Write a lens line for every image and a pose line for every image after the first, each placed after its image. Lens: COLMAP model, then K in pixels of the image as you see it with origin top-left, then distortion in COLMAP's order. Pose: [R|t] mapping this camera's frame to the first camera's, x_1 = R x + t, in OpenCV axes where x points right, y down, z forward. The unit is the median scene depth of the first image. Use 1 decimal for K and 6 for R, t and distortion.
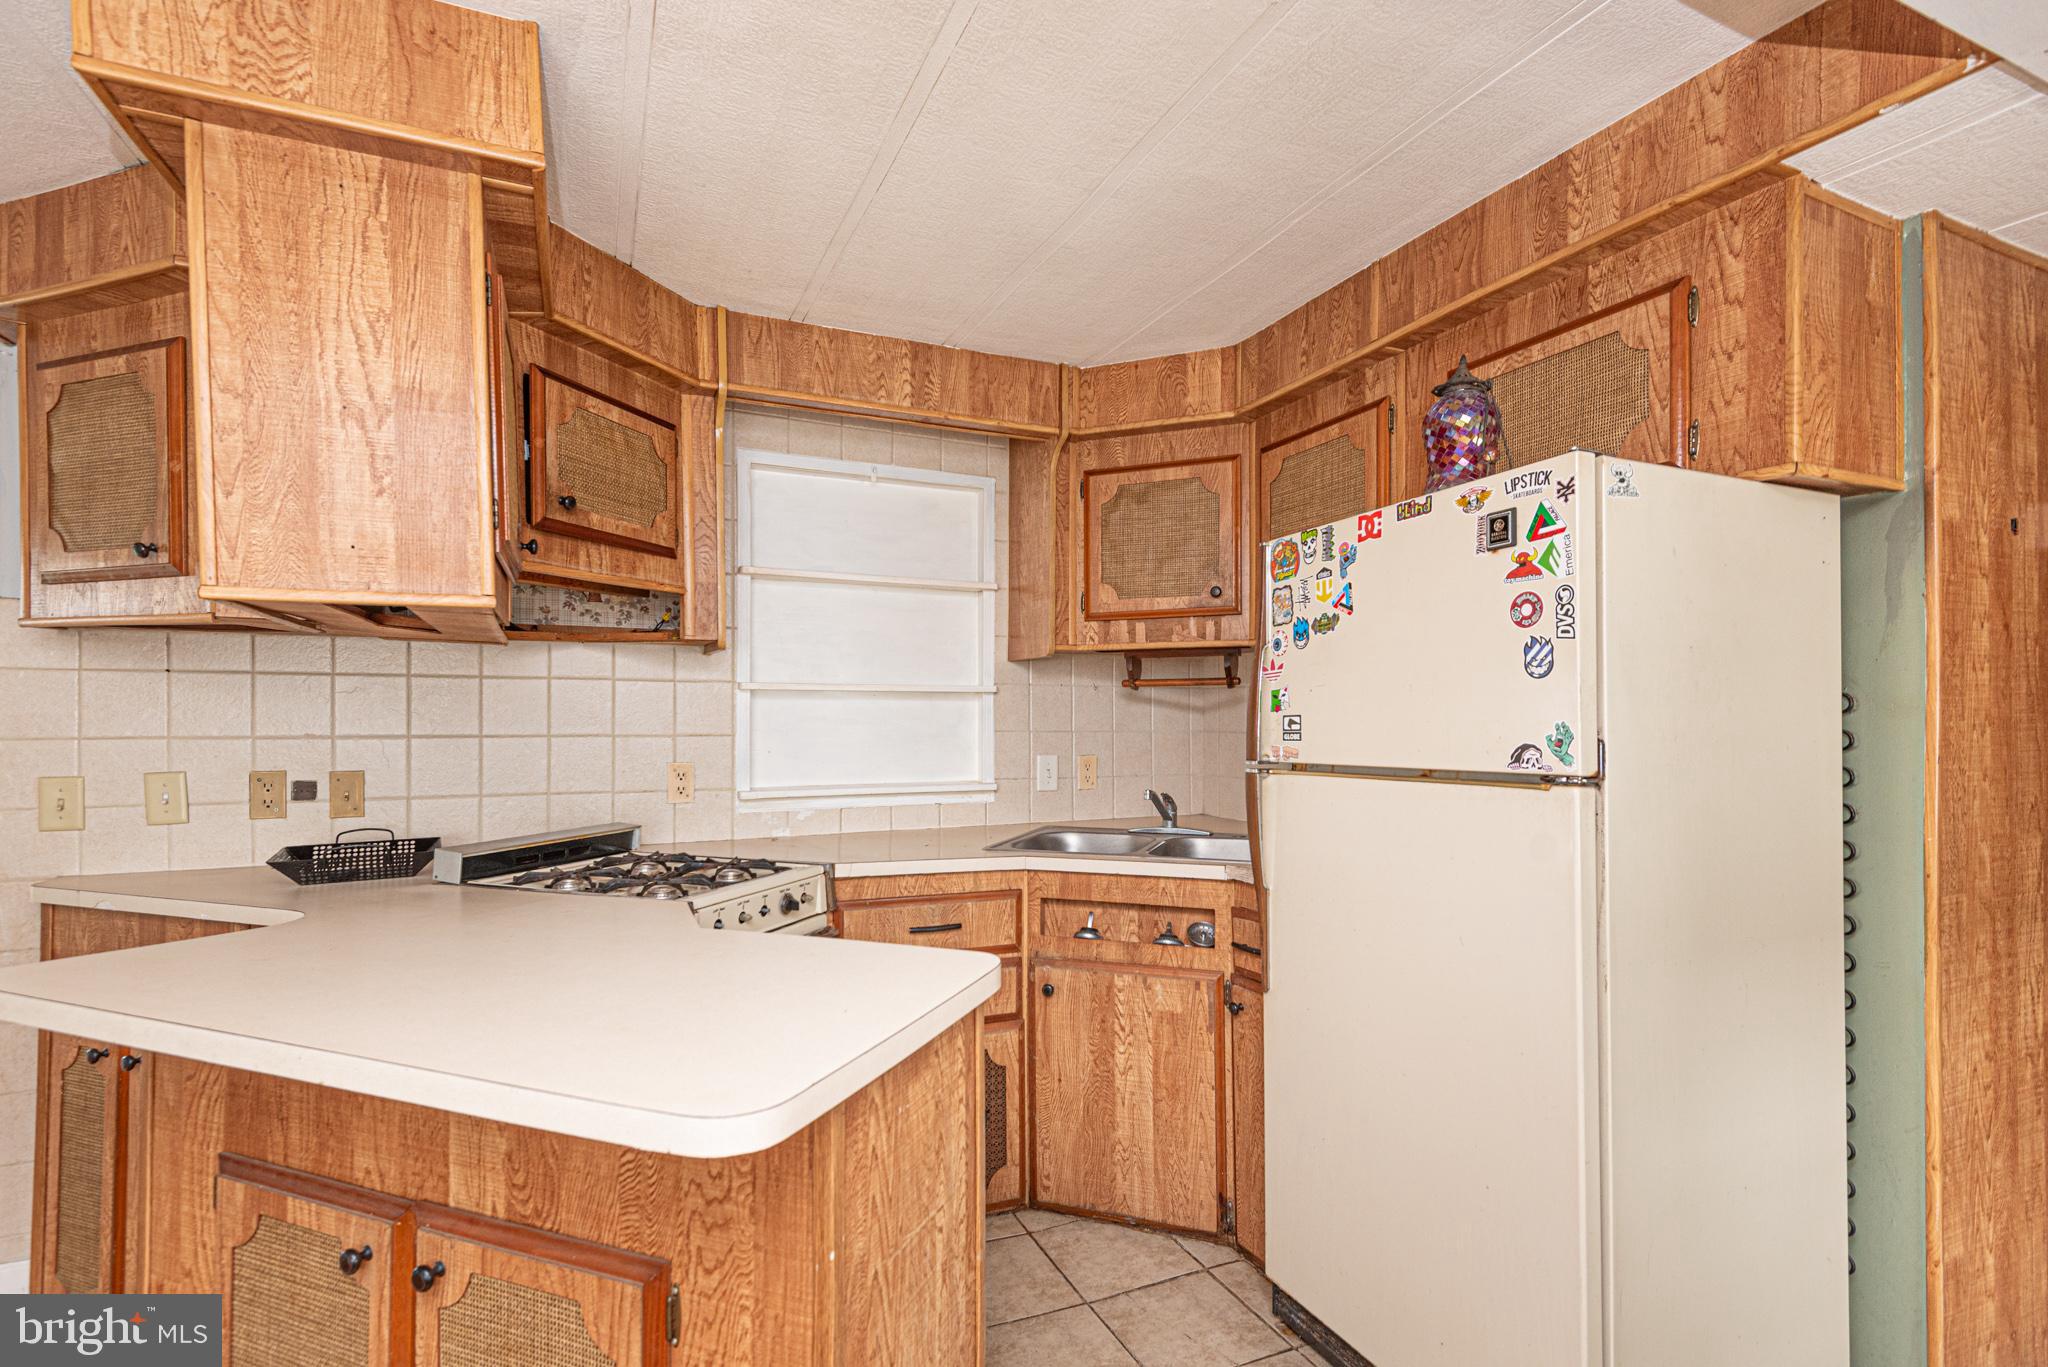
lens RADIAL K [[935.1, 0, 1022.3], [0, 935.1, 716.6], [0, 0, 1]] dist [0.025220, -0.014598]
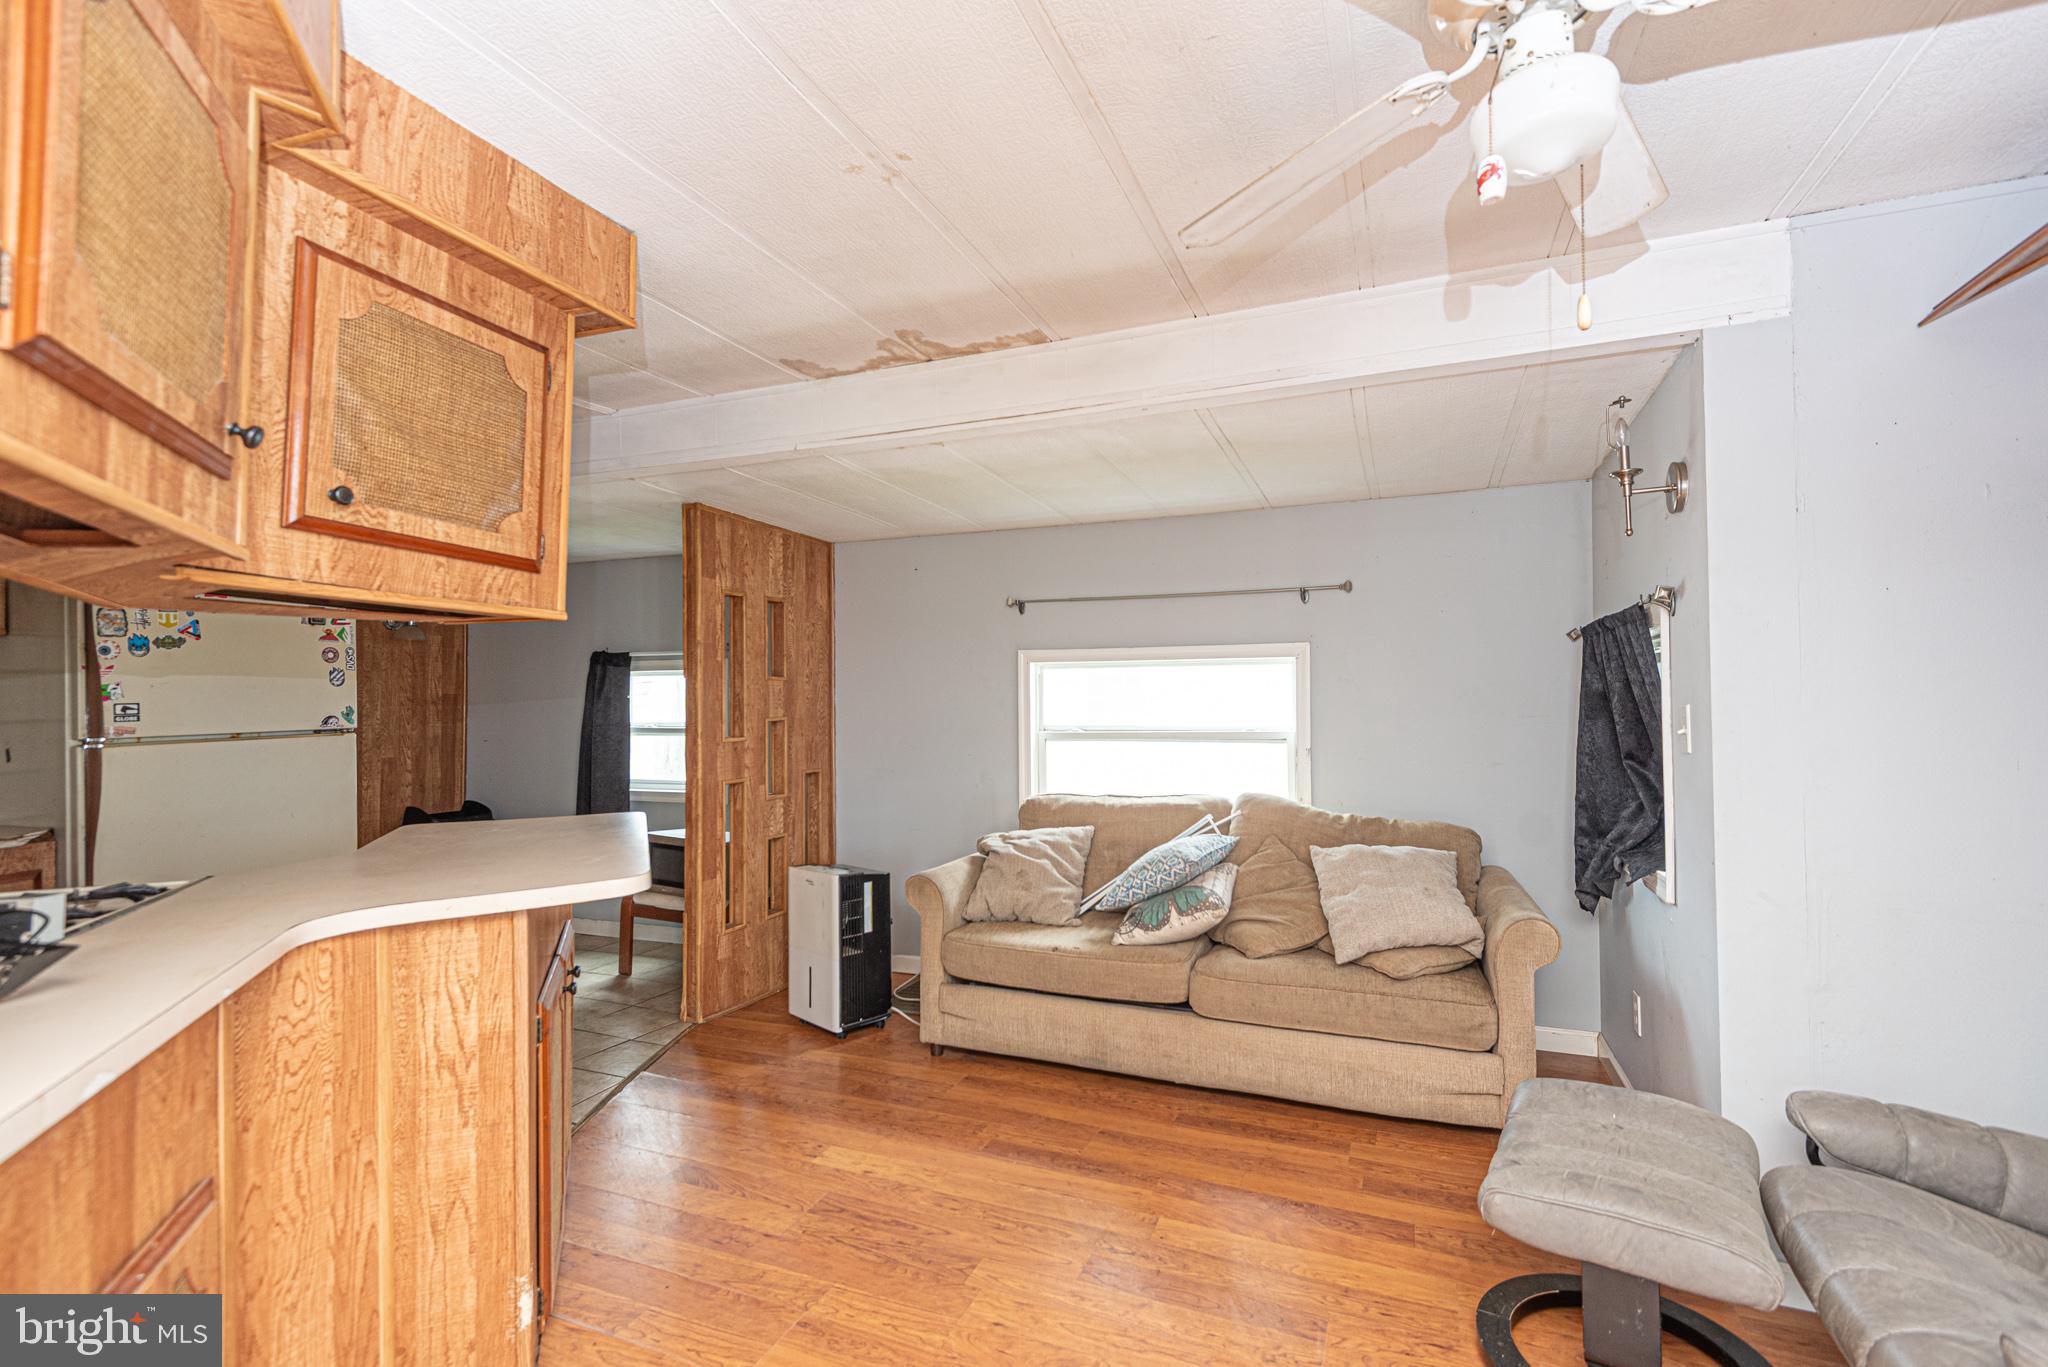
lens RADIAL K [[935.1, 0, 1031.2], [0, 935.1, 679.6], [0, 0, 1]] dist [0.025220, -0.014598]
pose [[-0.672649, 0.023777, 0.739579, -1.321904], [0.009971, 0.999684, -0.023070, 0.007420], [-0.739894, -0.008143, -0.672674, 0.757249]]
